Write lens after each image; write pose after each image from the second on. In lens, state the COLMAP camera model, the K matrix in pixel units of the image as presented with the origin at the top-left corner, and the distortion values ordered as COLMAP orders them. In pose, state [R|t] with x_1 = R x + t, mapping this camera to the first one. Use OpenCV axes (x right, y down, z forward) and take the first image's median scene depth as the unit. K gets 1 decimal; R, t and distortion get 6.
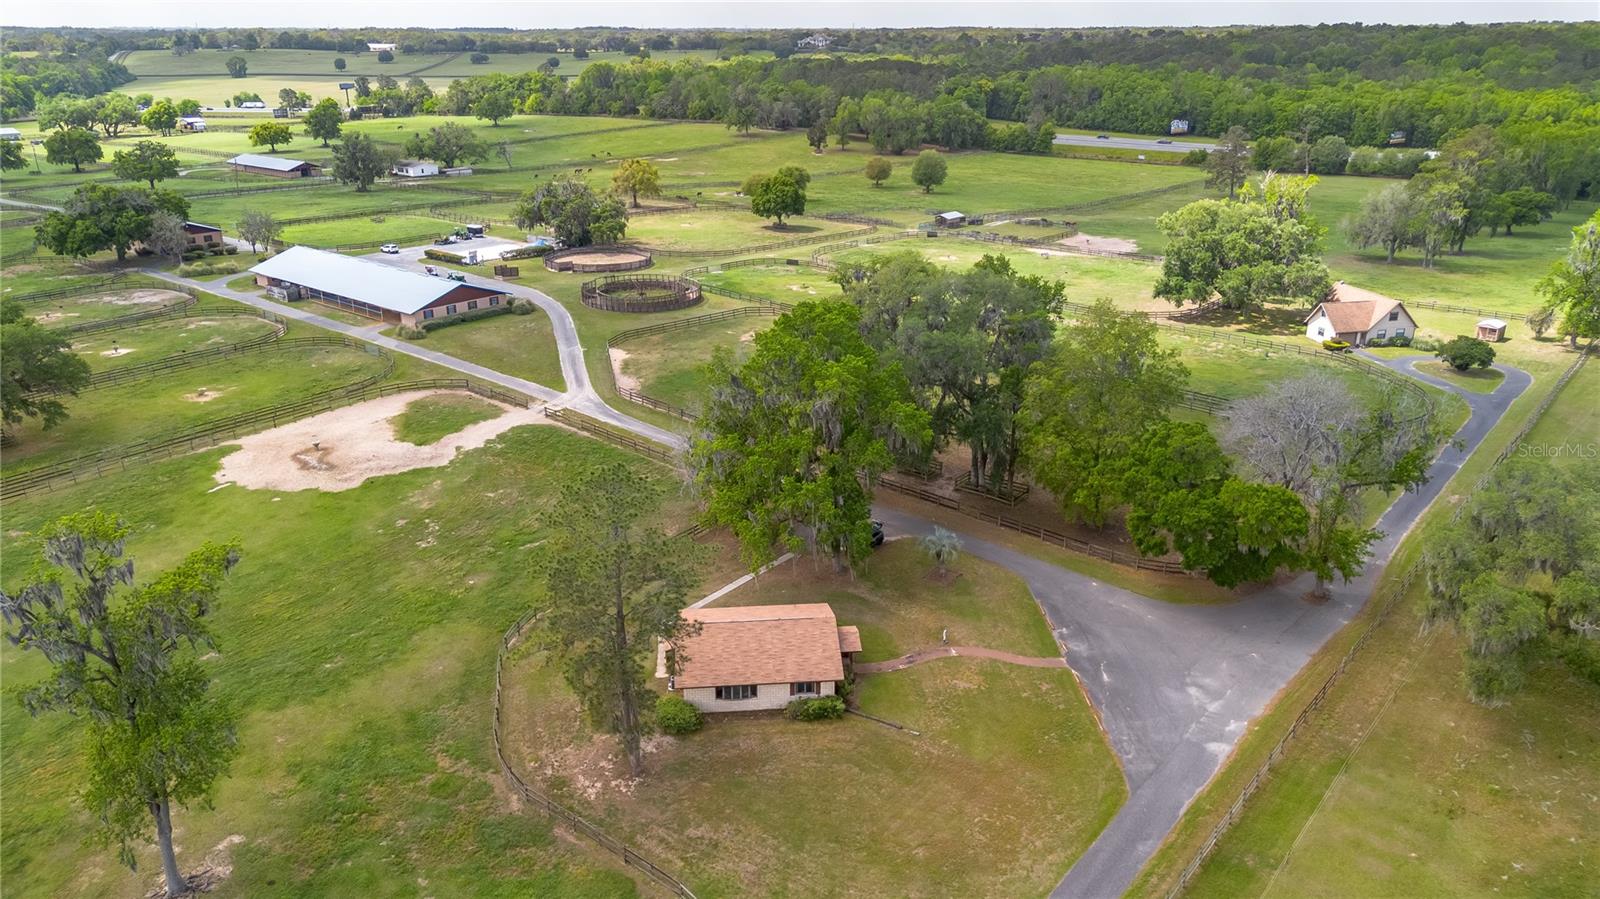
lens RADIAL K [[1133.7, 0, 800.0], [0, 1133.7, 449.5], [0, 0, 1]] dist [0.050631, -0.041858]
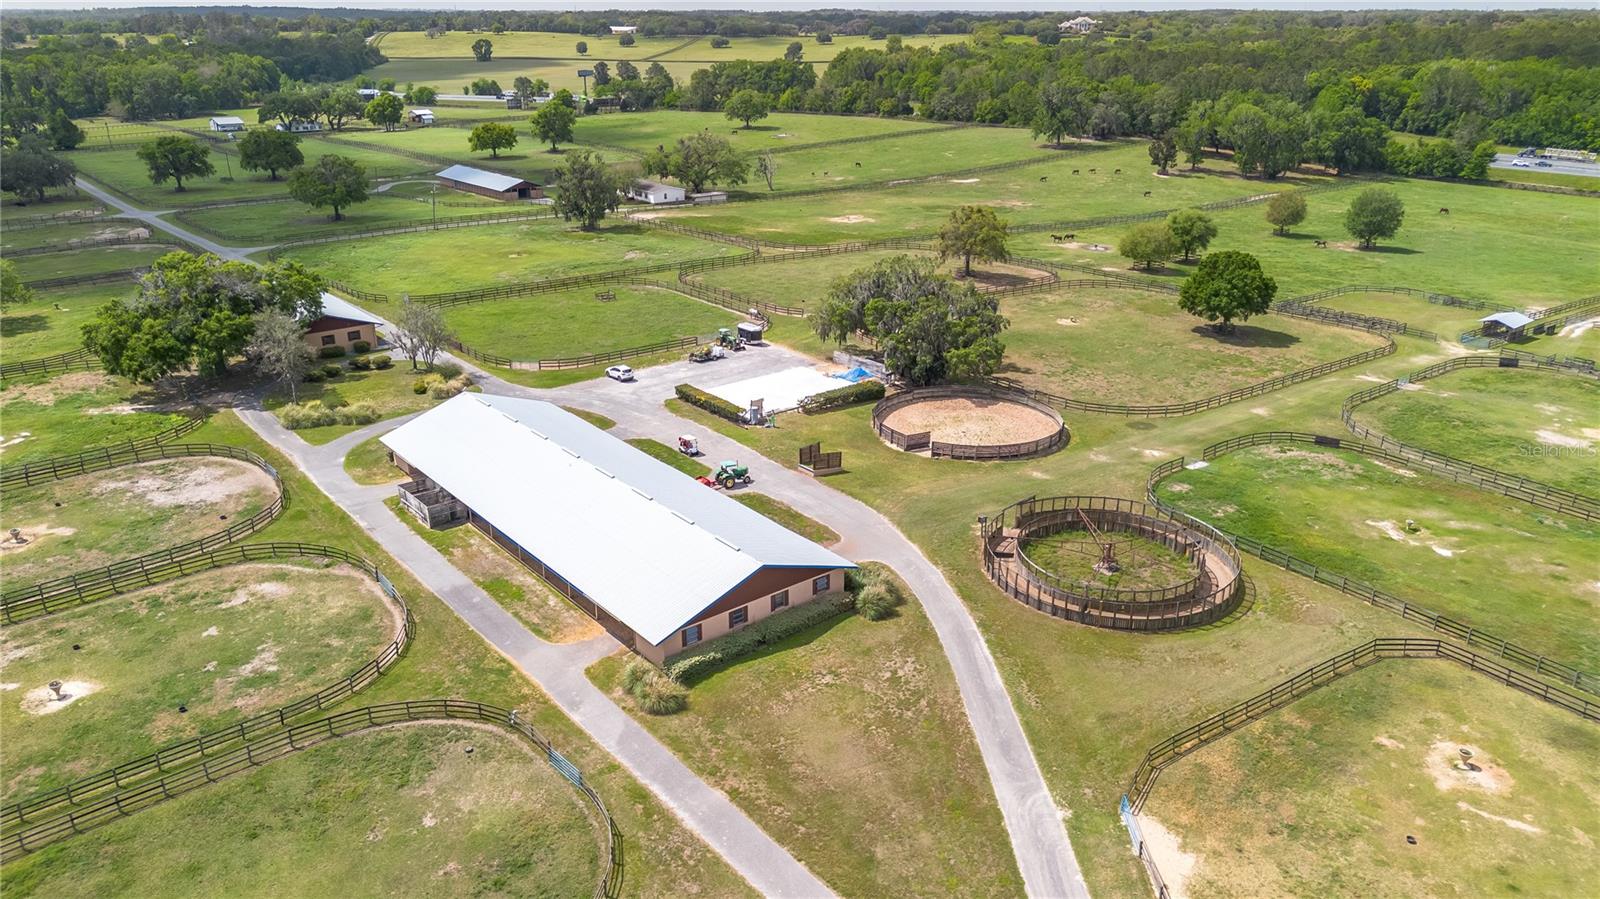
lens RADIAL K [[1133.7, 0, 800.0], [0, 1133.7, 449.5], [0, 0, 1]] dist [0.050631, -0.041858]
pose [[0.982541, 0.071218, -0.171878, -0.093847], [-0.068934, 0.997436, 0.019223, -0.091500], [0.172807, -0.007039, 0.984931, 0.249315]]
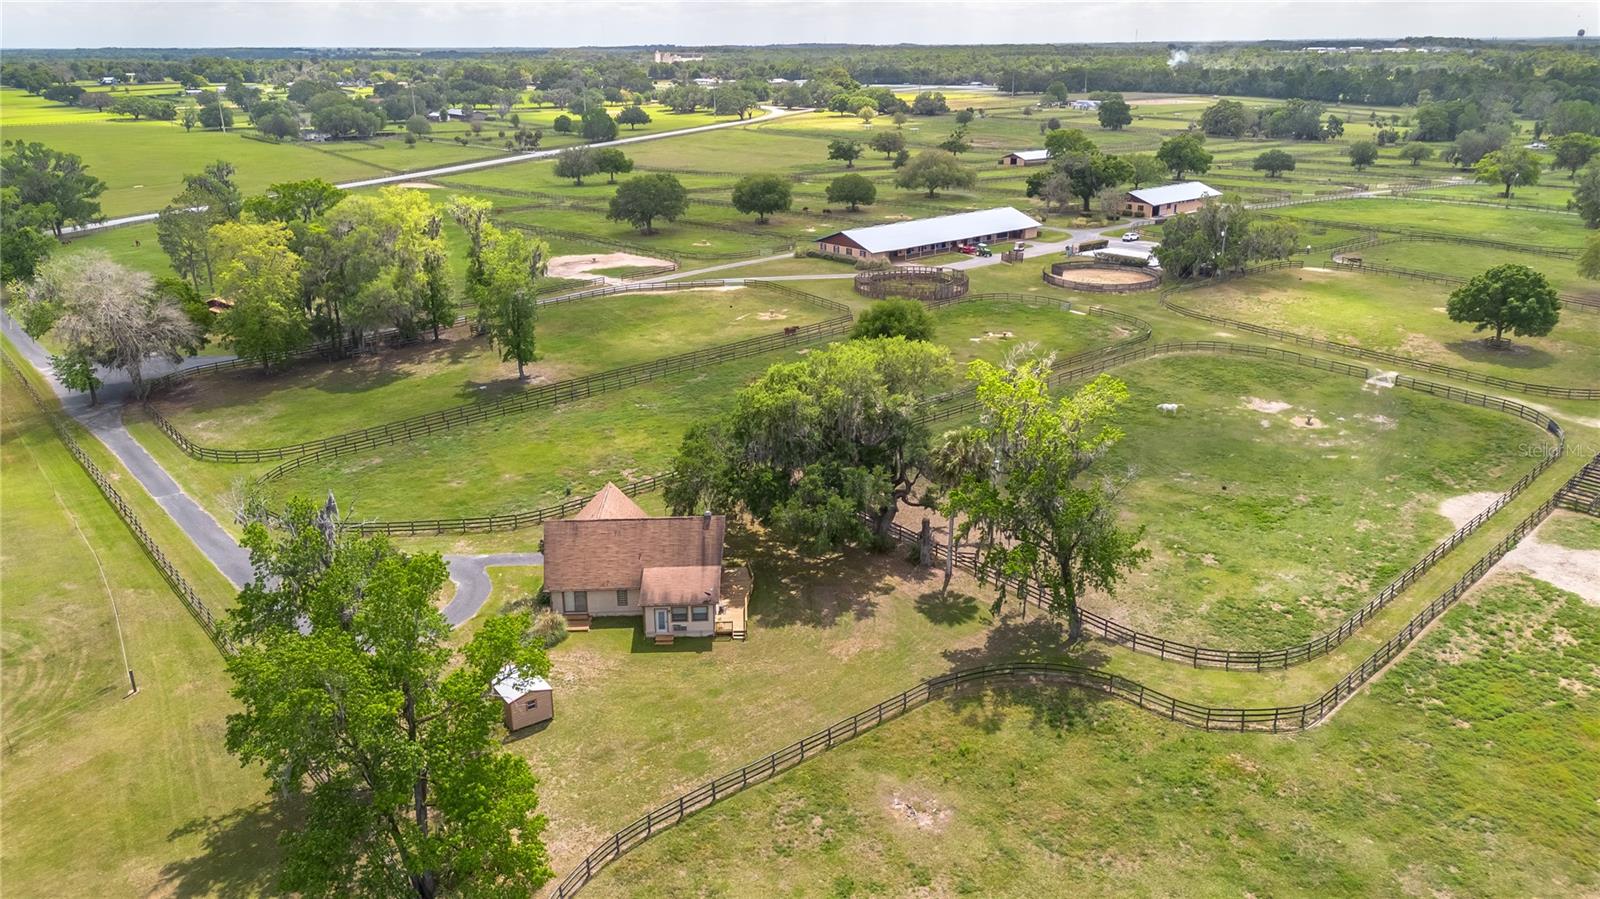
lens RADIAL K [[1133.7, 0, 800.0], [0, 1133.7, 449.5], [0, 0, 1]] dist [0.050631, -0.041858]
pose [[-0.168670, 0.334390, -0.927218, 0.438439], [-0.336332, 0.864713, 0.373030, -0.177844], [0.926515, 0.374773, -0.033385, 0.494502]]
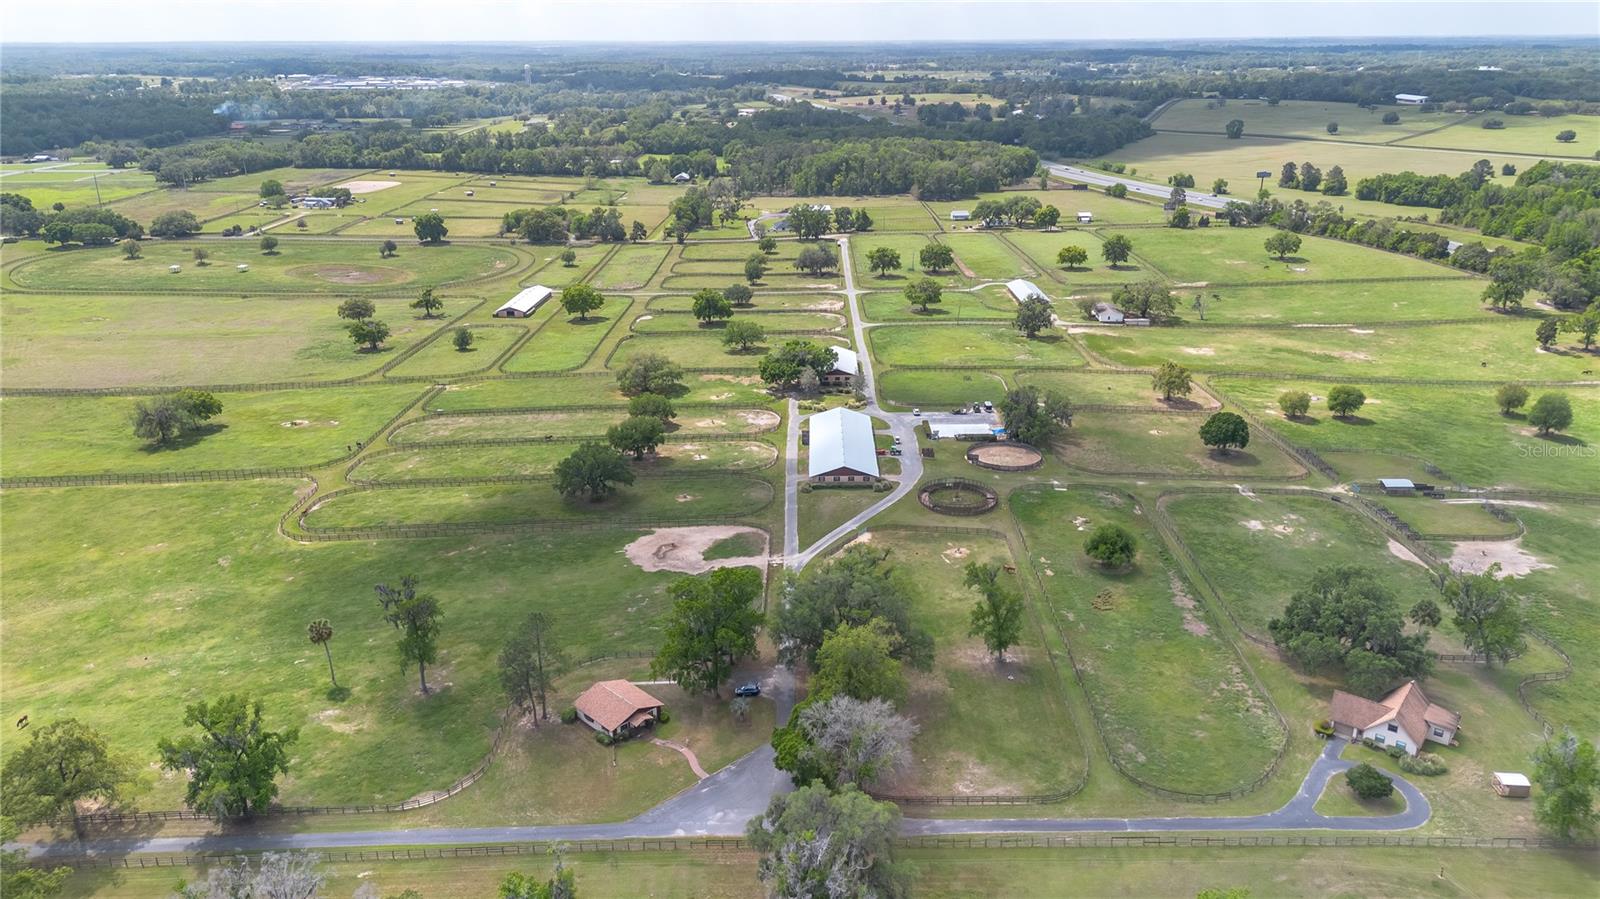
lens RADIAL K [[1140.4, 0, 797.7], [0, 1140.4, 403.0], [0, 0, 1]] dist [0.106221, -0.196323]
pose [[0.637531, 0.232413, -0.734533, 0.400253], [-0.262301, 0.961933, 0.076703, -0.157436], [0.724398, 0.143768, 0.674224, -0.094475]]
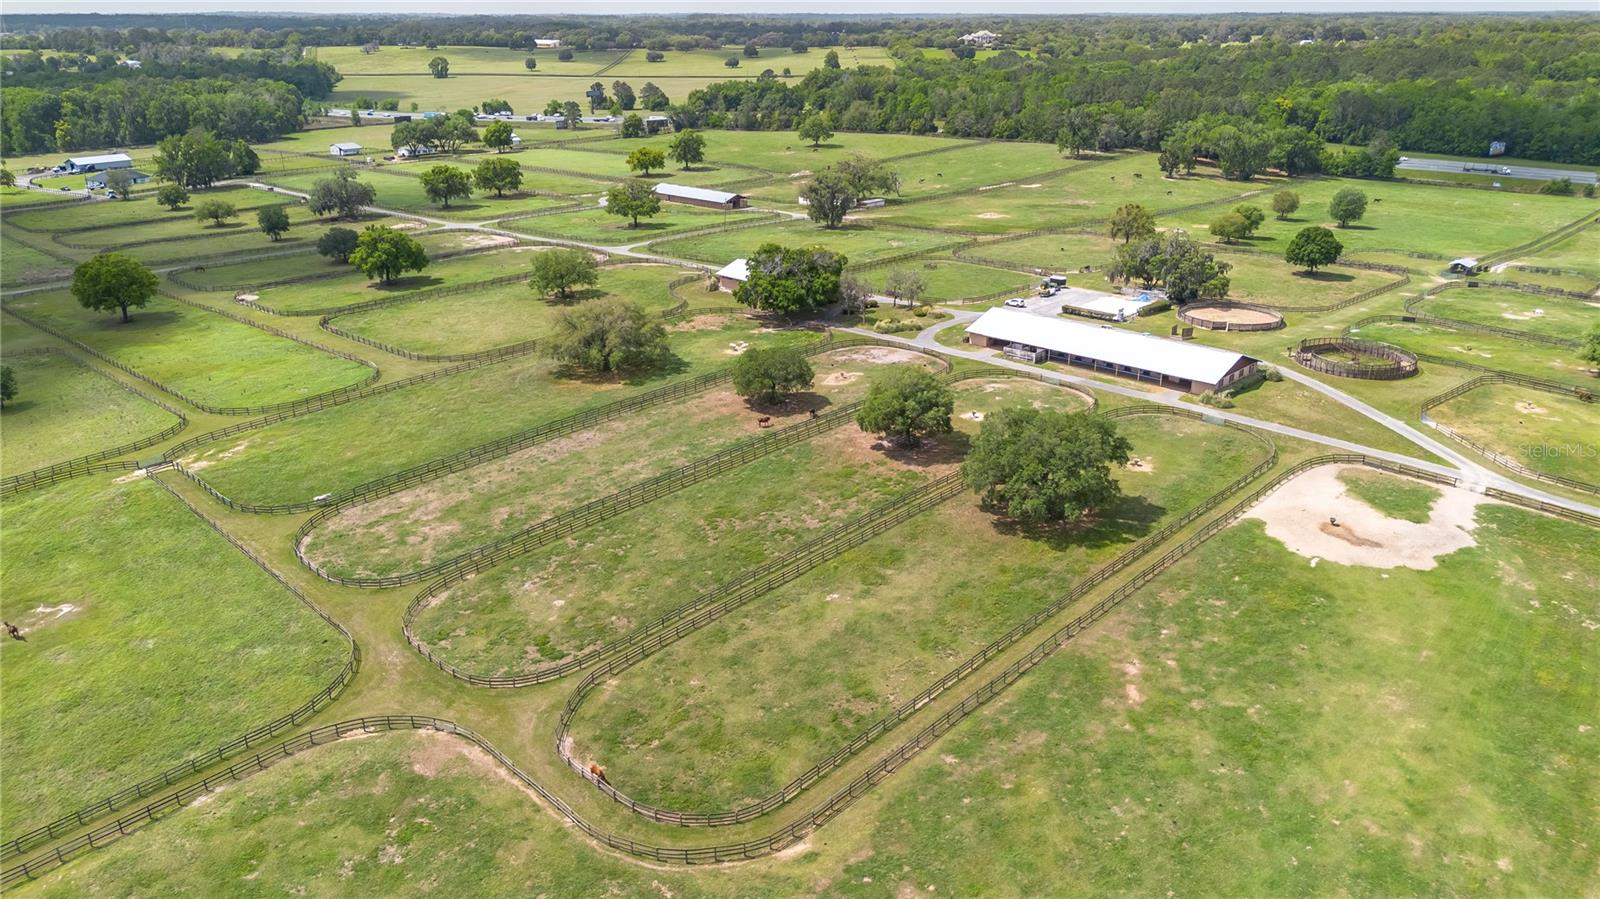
lens RADIAL K [[1147.1, 0, 800.0], [0, 1147.1, 449.5], [0, 0, 1]] dist [0.047649, -0.036668]
pose [[0.997940, 0.024226, -0.059408, -0.297658], [-0.023658, 0.999668, 0.010240, -0.025093], [0.059636, -0.008814, 0.998181, -0.065353]]
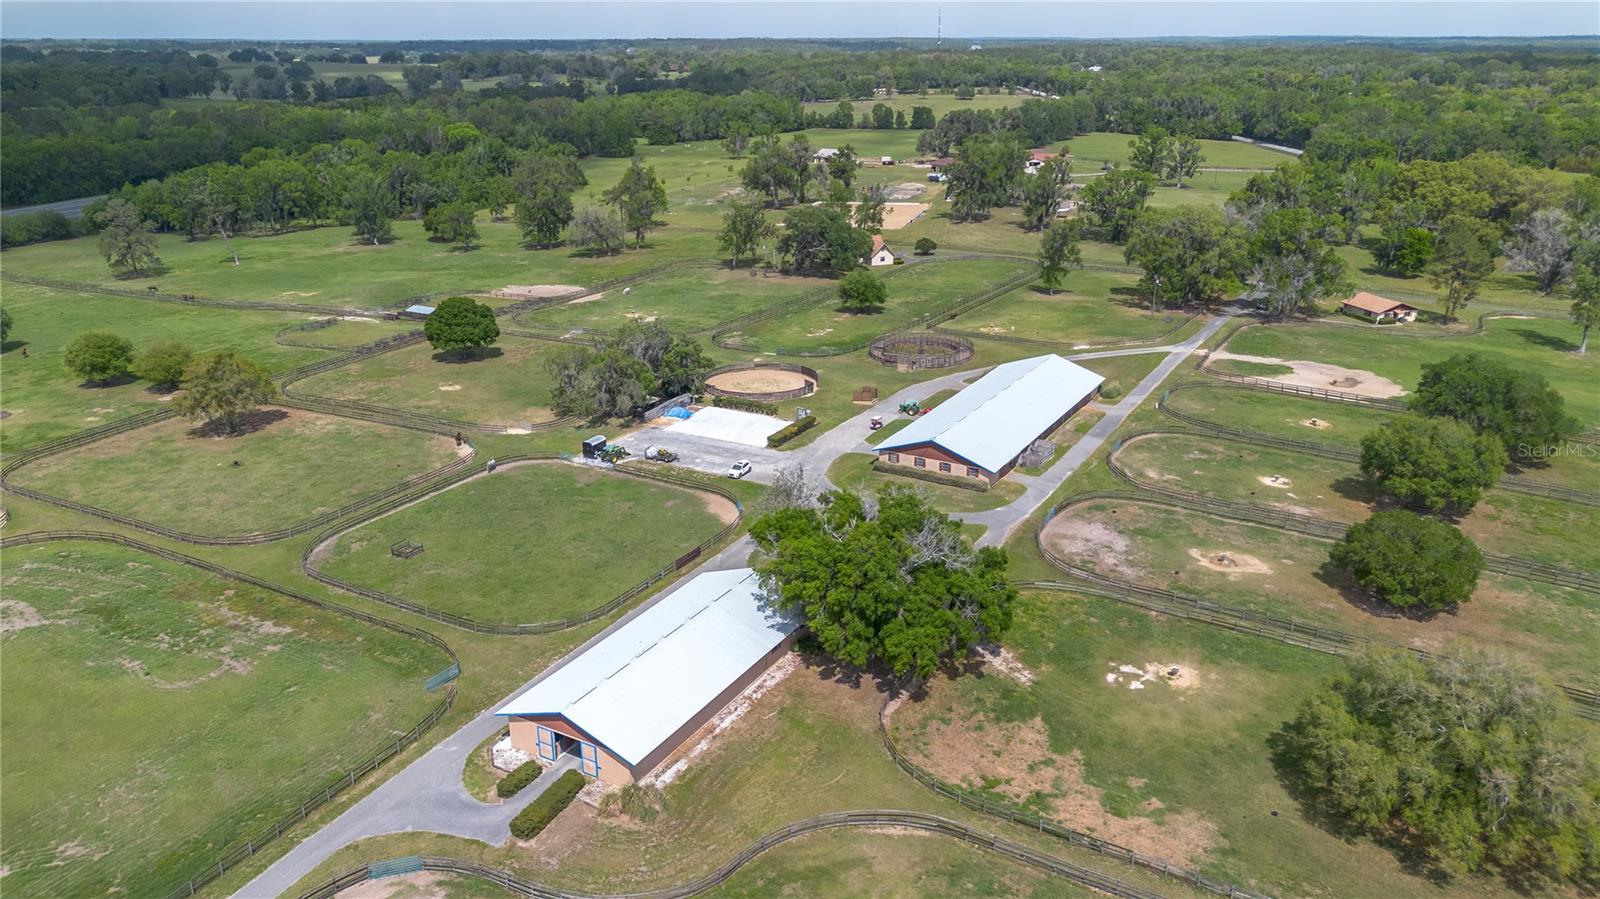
lens RADIAL K [[1133.7, 0, 800.0], [0, 1133.7, 449.5], [0, 0, 1]] dist [0.050631, -0.041858]
pose [[-0.176343, -0.328623, 0.927852, -0.596308], [0.347836, 0.861004, 0.371055, -0.255238], [-0.920822, 0.388174, -0.037525, 0.591909]]
